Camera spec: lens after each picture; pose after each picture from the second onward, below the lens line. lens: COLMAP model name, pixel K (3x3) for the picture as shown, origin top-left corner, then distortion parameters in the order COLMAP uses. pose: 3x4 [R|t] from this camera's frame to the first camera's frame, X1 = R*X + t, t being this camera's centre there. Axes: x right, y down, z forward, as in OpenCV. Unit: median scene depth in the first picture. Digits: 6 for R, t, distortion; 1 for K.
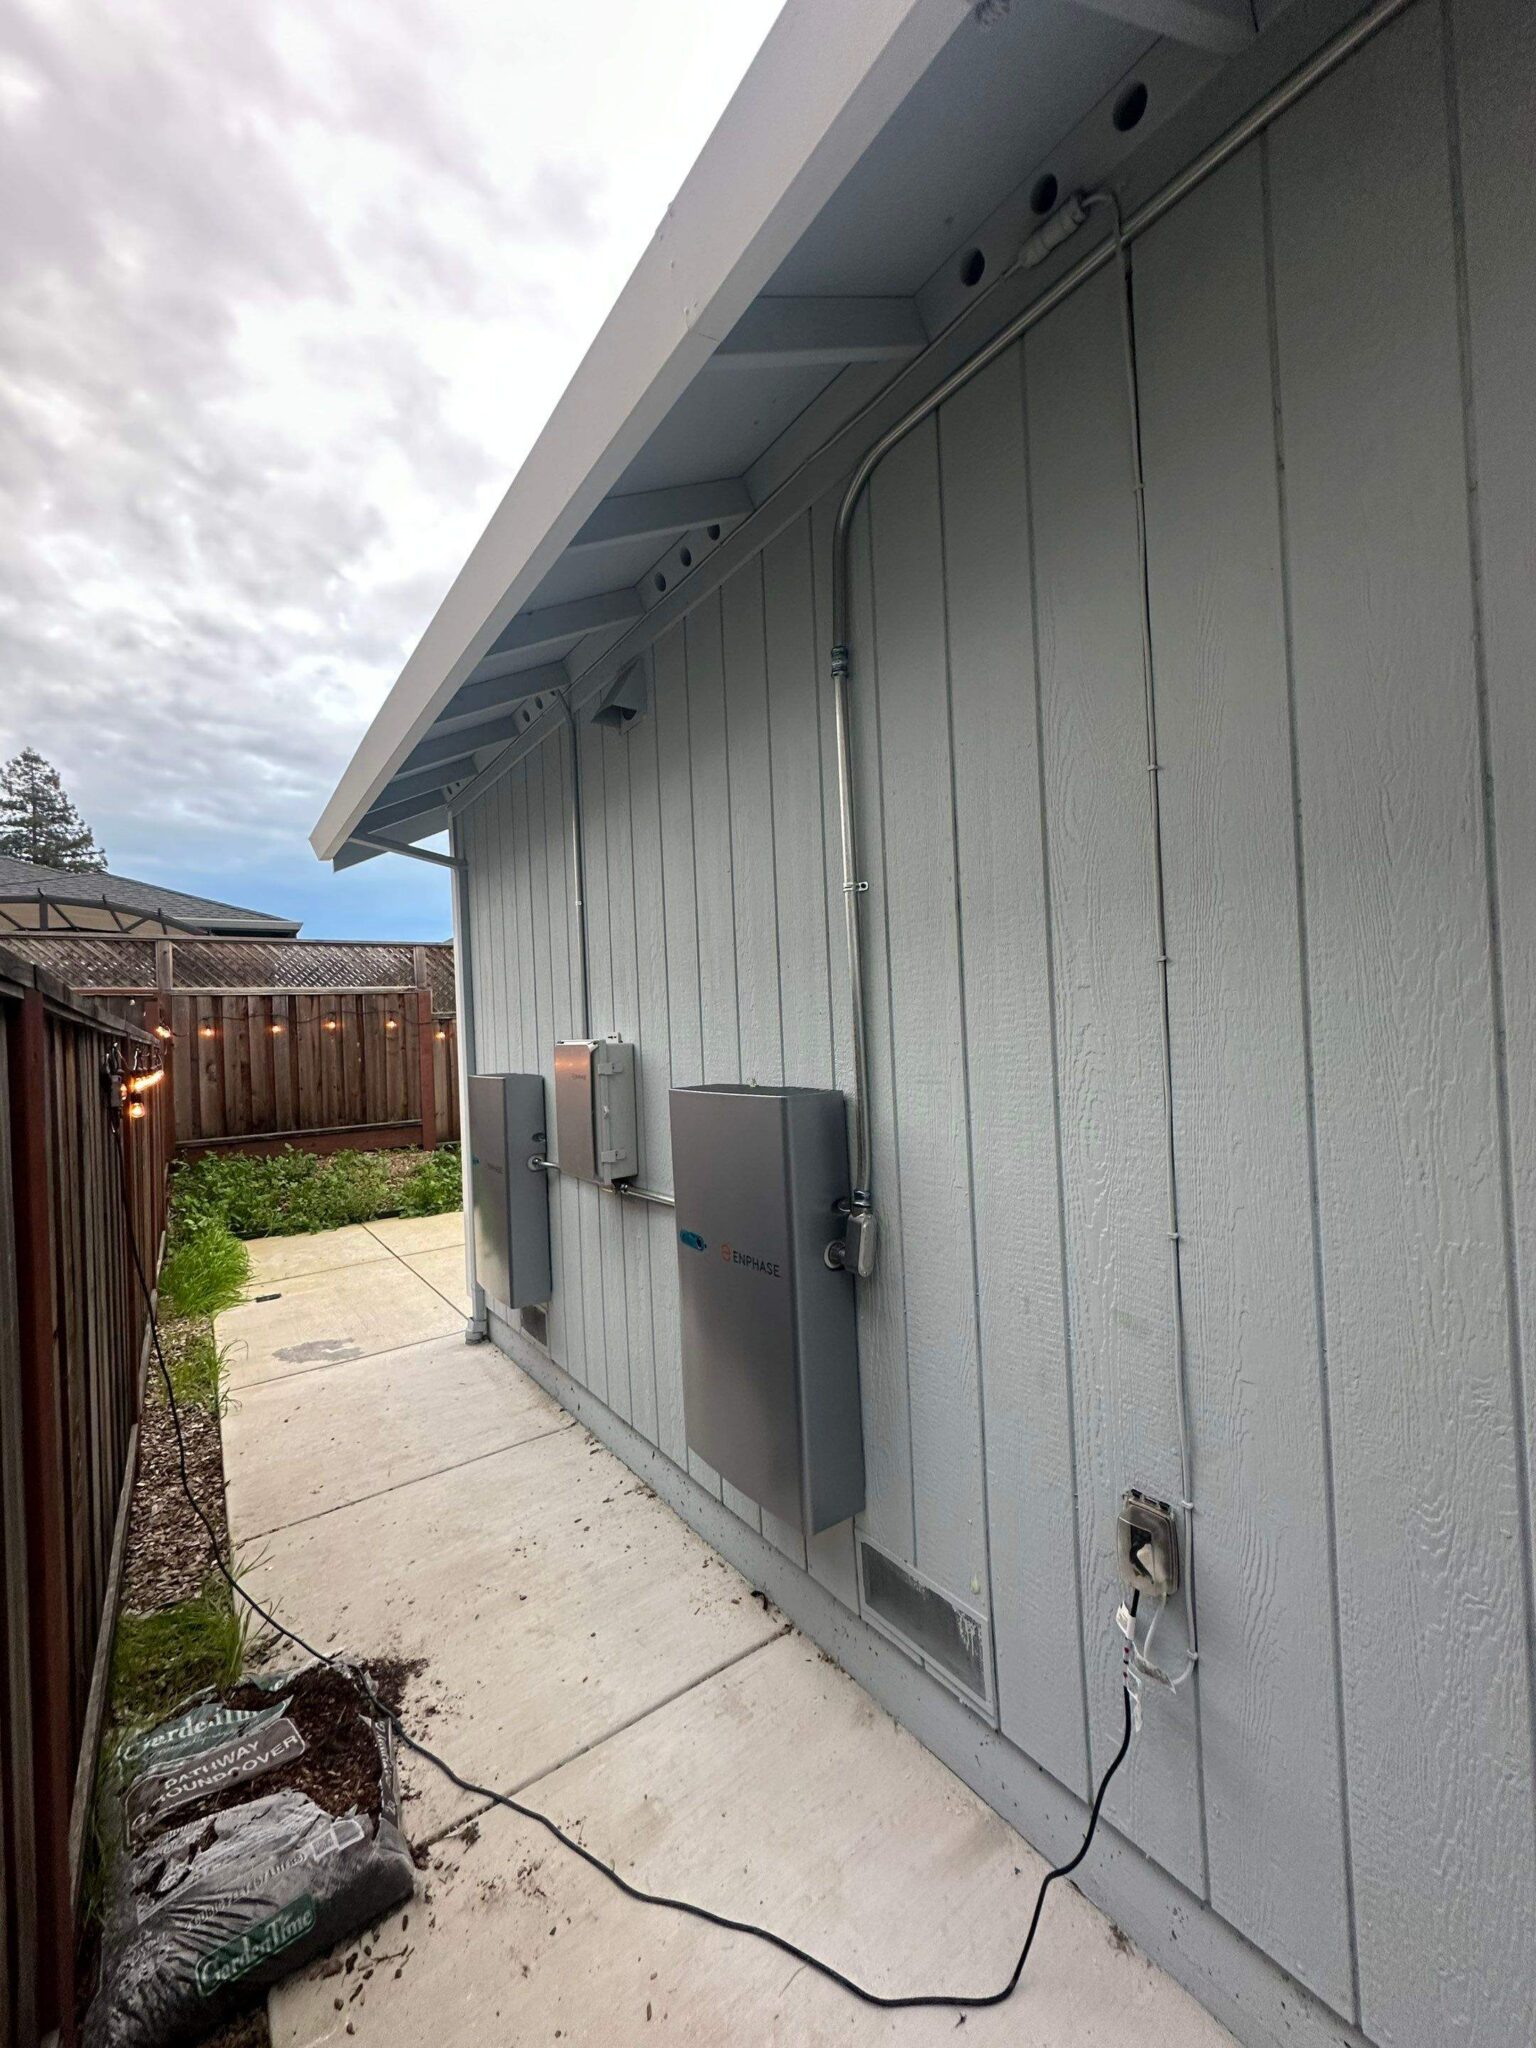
lens RADIAL K [[815.4, 0, 768.0], [0, 815.4, 1024.0], [0, 0, 1]] dist [0.000889, -0.000022]
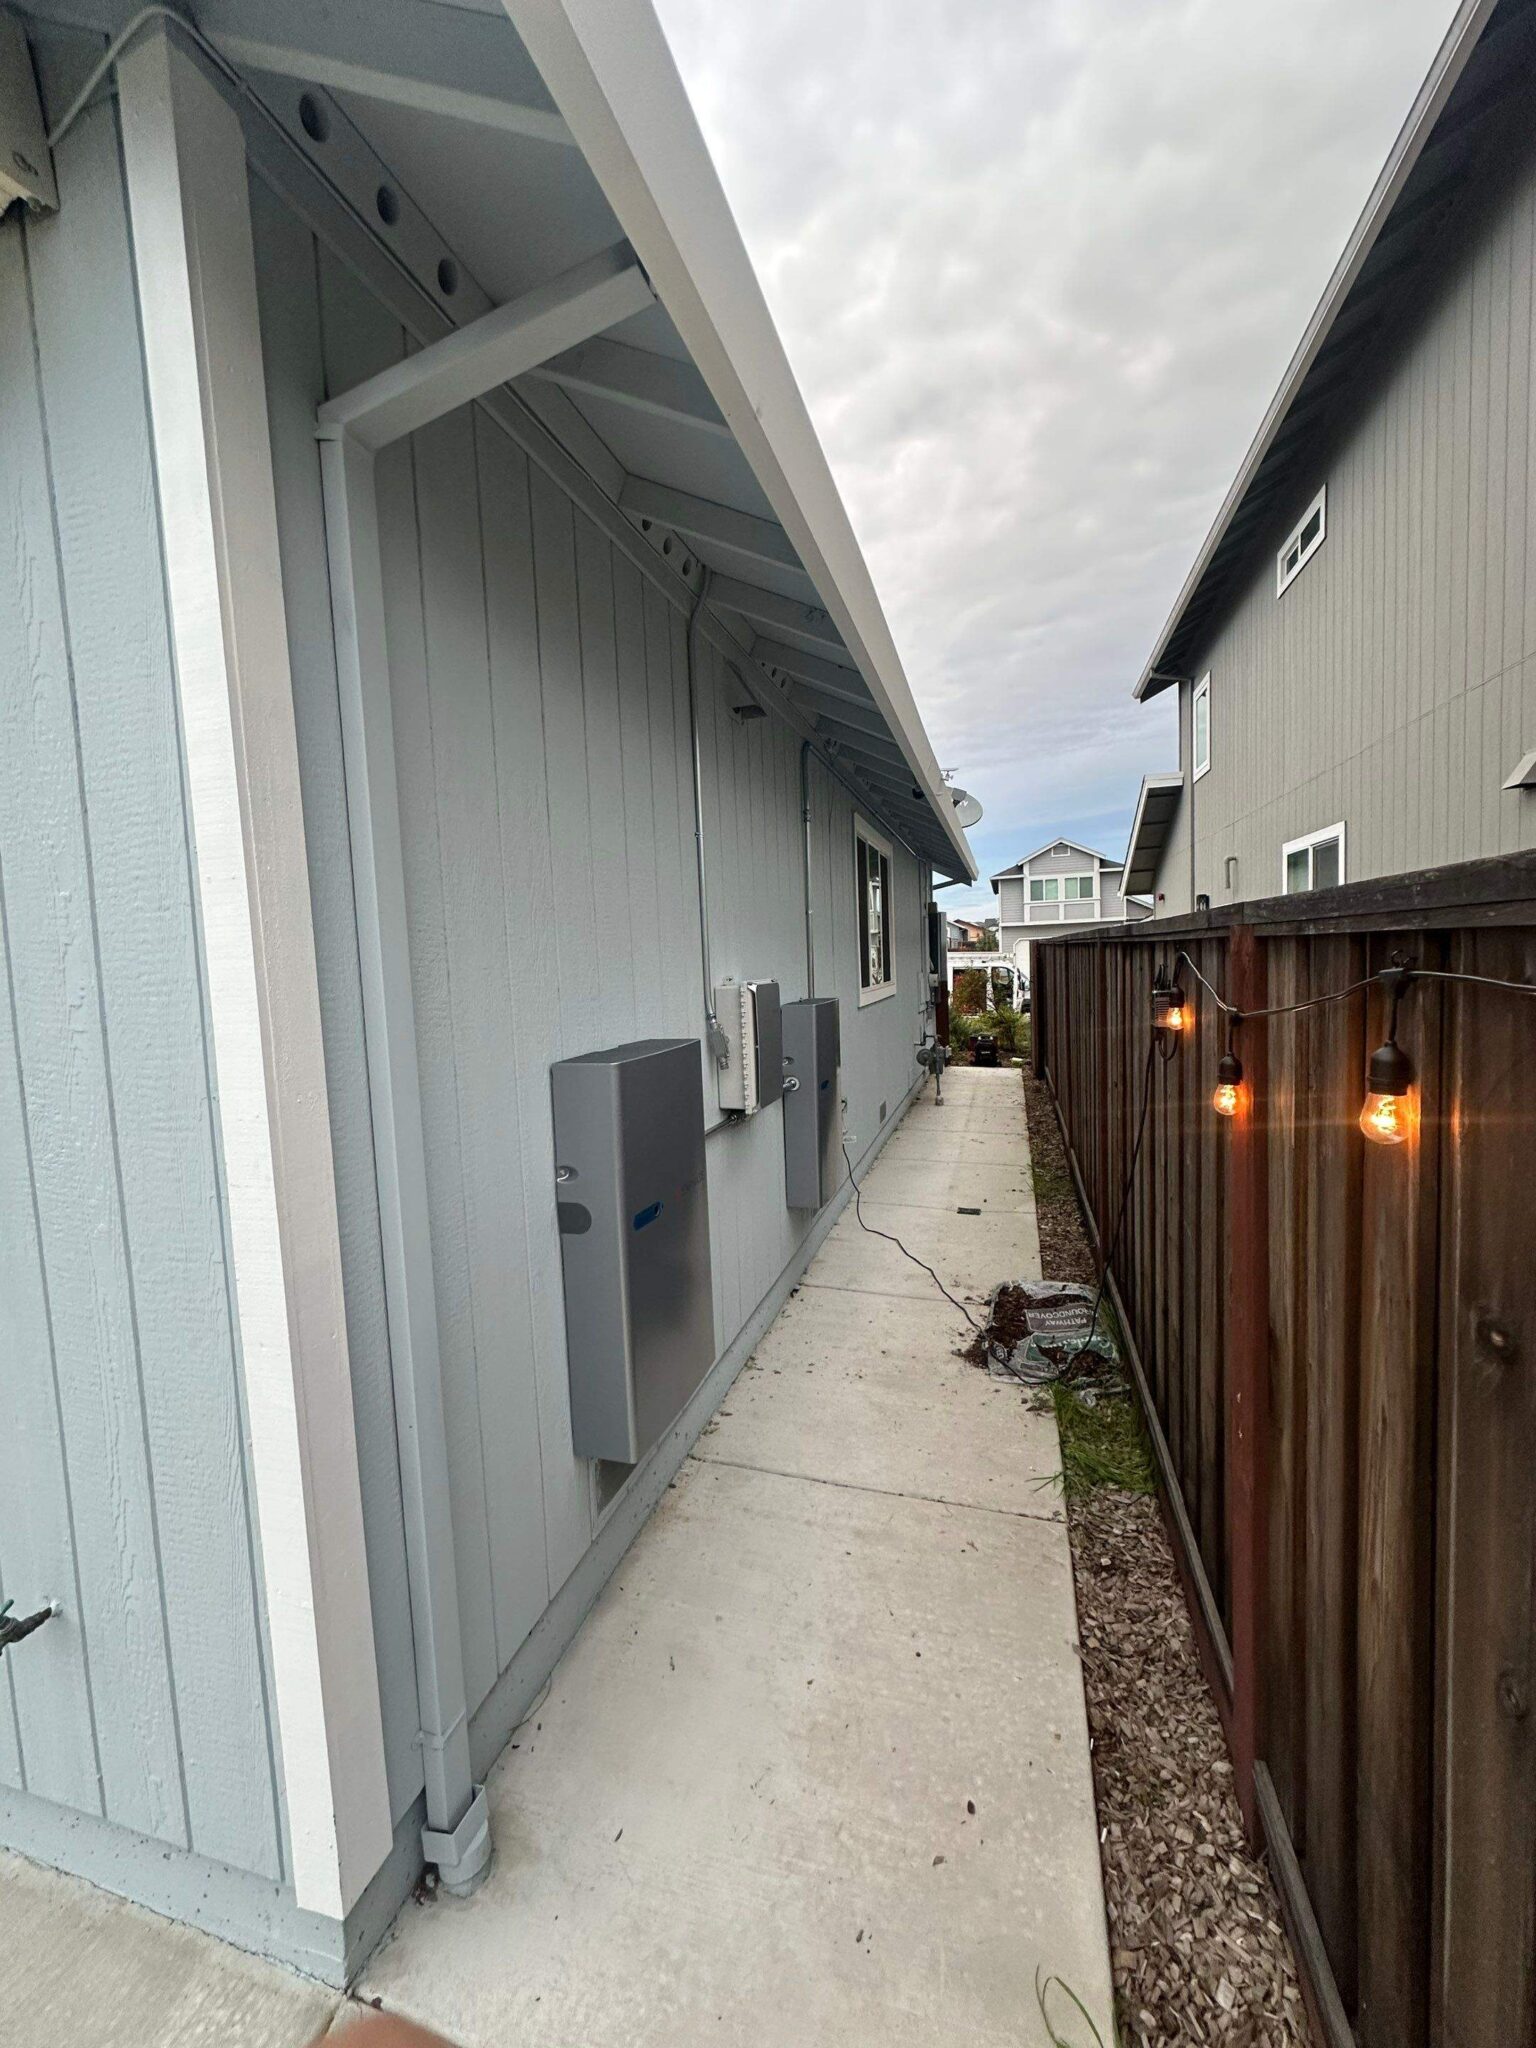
lens RADIAL K [[815.4, 0, 768.0], [0, 815.4, 1024.0], [0, 0, 1]] dist [0.000889, -0.000022]
pose [[-0.613746, -0.001039, 0.789503, -1.454157], [0.057521, 0.997283, 0.046029, 0.035786], [-0.787405, 0.073663, -0.612019, 2.204232]]
